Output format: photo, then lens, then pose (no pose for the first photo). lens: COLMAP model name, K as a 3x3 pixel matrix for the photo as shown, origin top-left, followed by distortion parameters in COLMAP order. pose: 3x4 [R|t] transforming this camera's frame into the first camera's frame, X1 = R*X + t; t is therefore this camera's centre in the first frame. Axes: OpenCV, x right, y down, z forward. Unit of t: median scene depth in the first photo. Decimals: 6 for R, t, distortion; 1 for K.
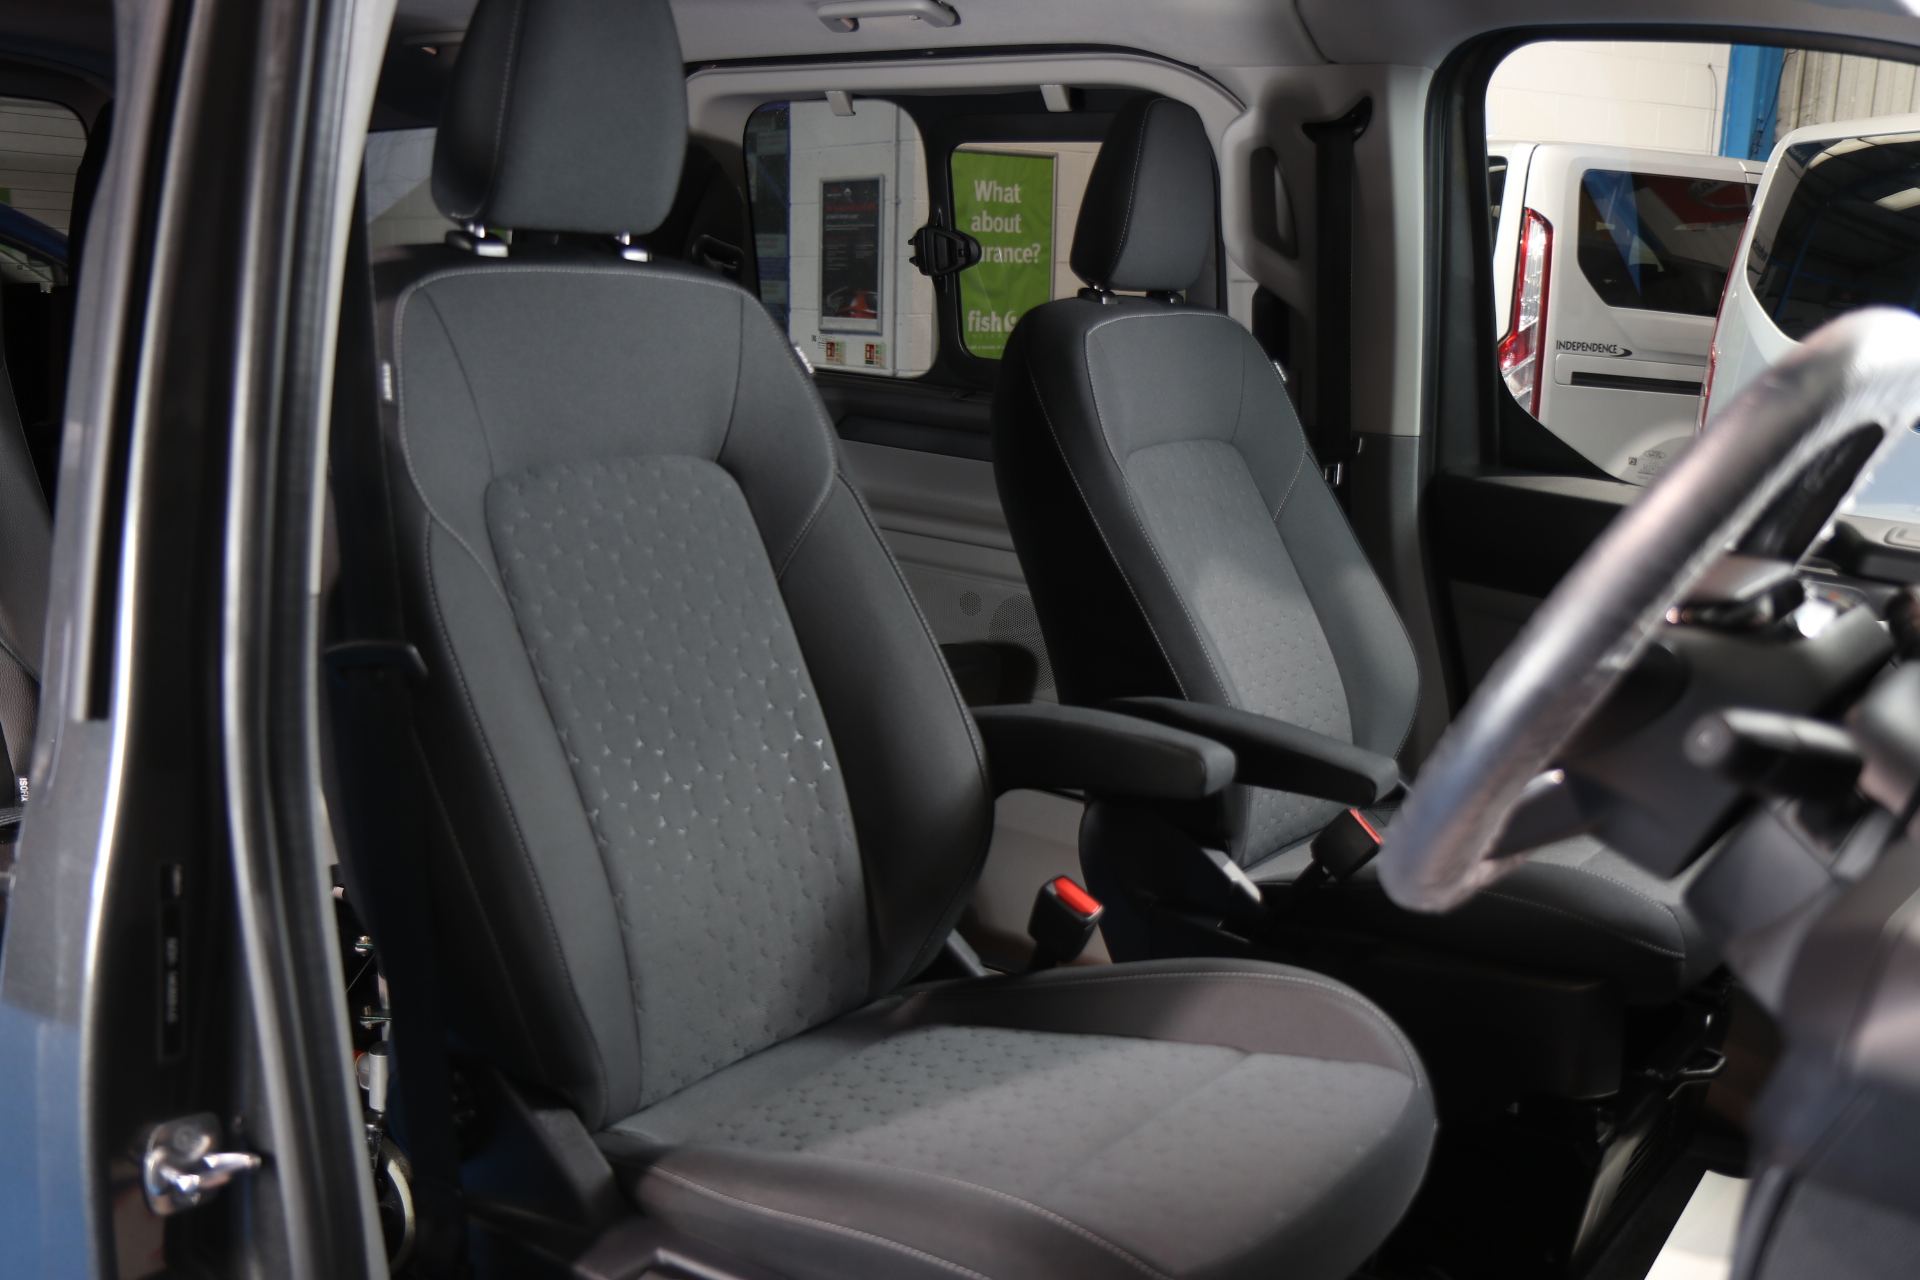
lens RADIAL K [[1855.4, 0, 960.0], [0, 1855.4, 640.0], [0, 0, 1]] dist [-0.024410, 0.183497]
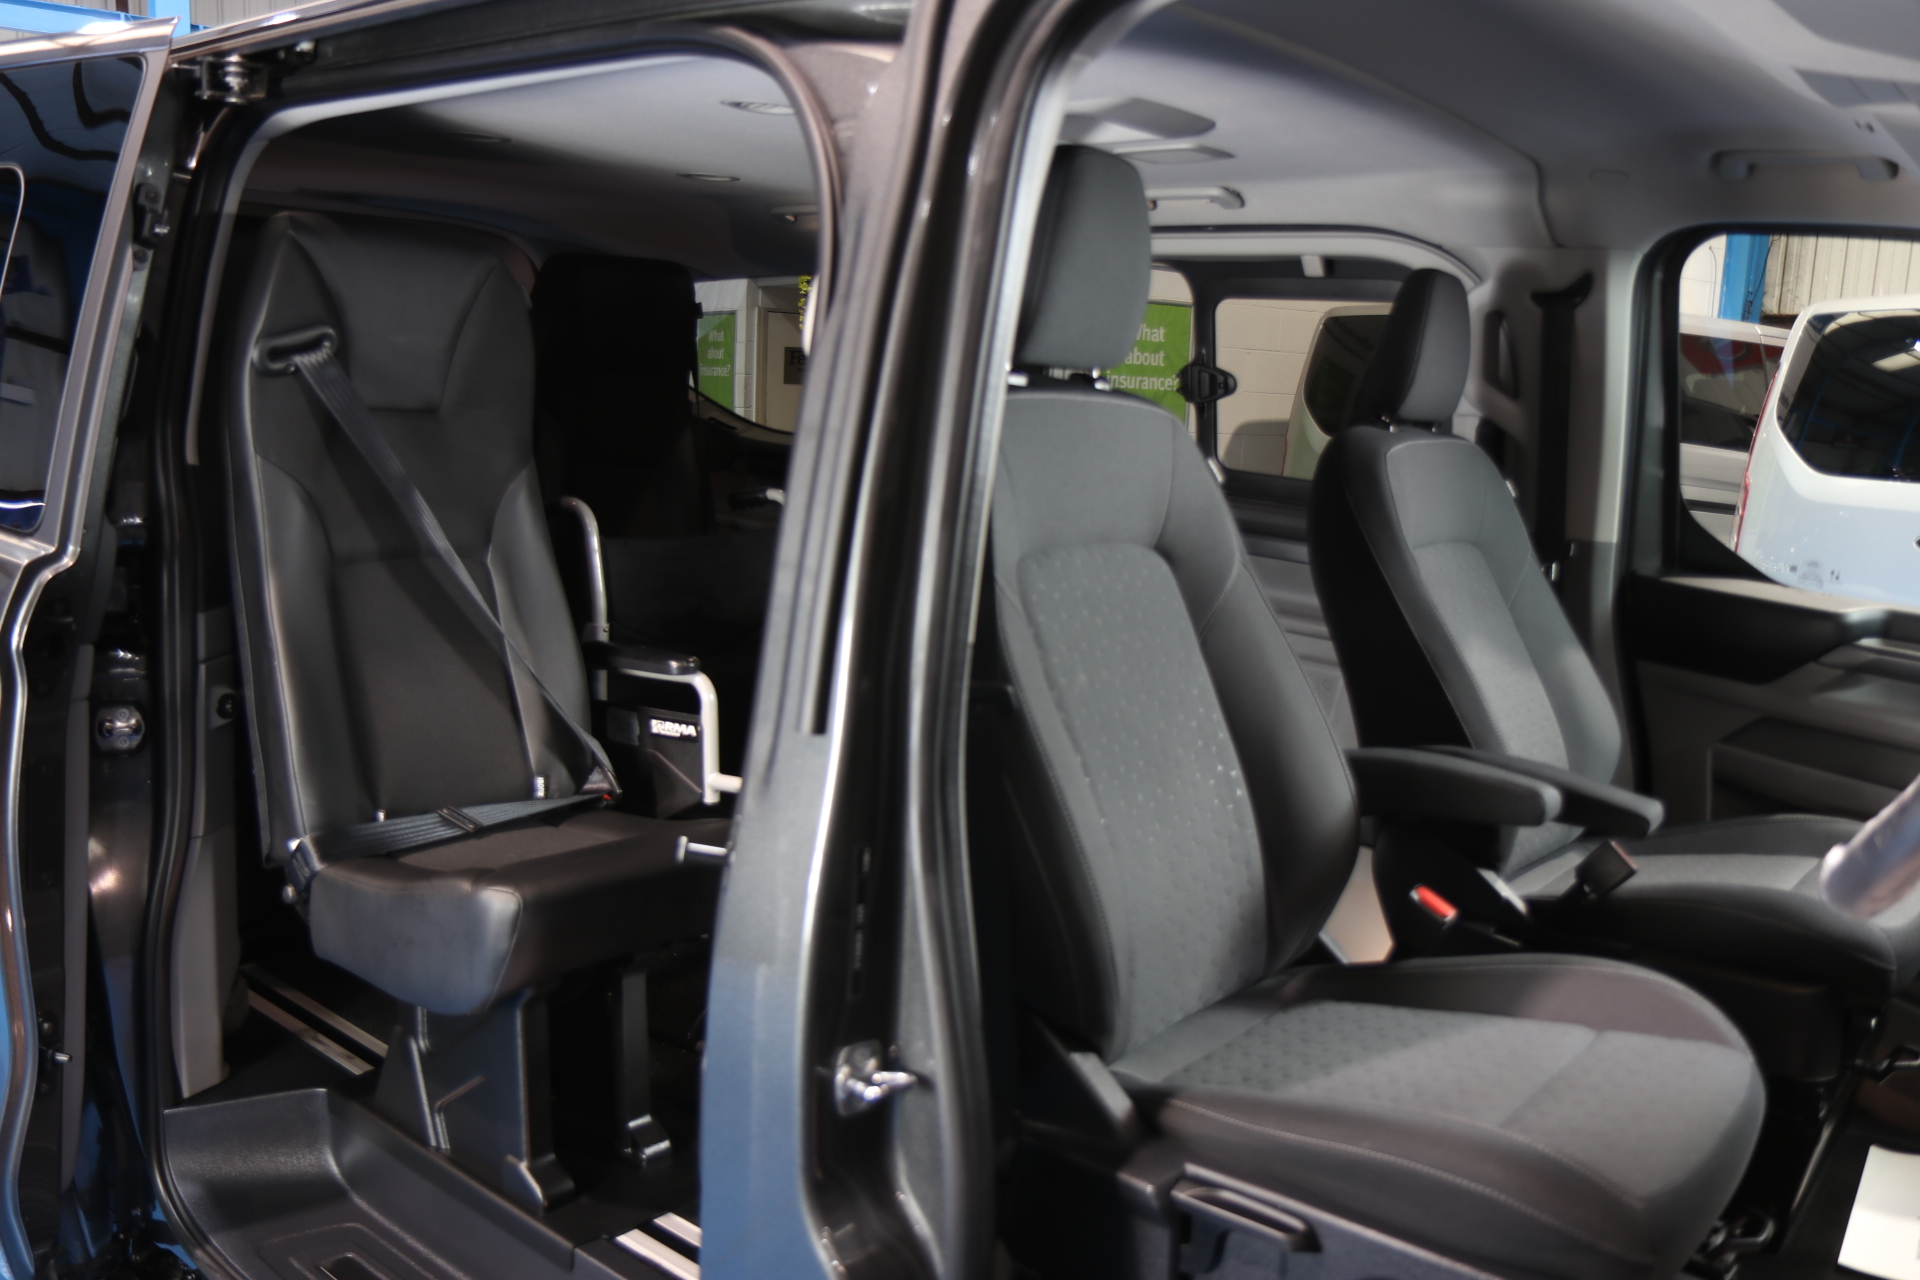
lens RADIAL K [[1542.1, 0, 960.0], [0, 1542.1, 640.0], [0, 0, 1]] dist [-0.073175, 0.125397]
pose [[0.998874, 0.030706, -0.036163, -0.172904], [-0.031988, 0.998860, -0.035429, 0.006041], [0.035034, 0.036546, 0.998718, -0.042409]]
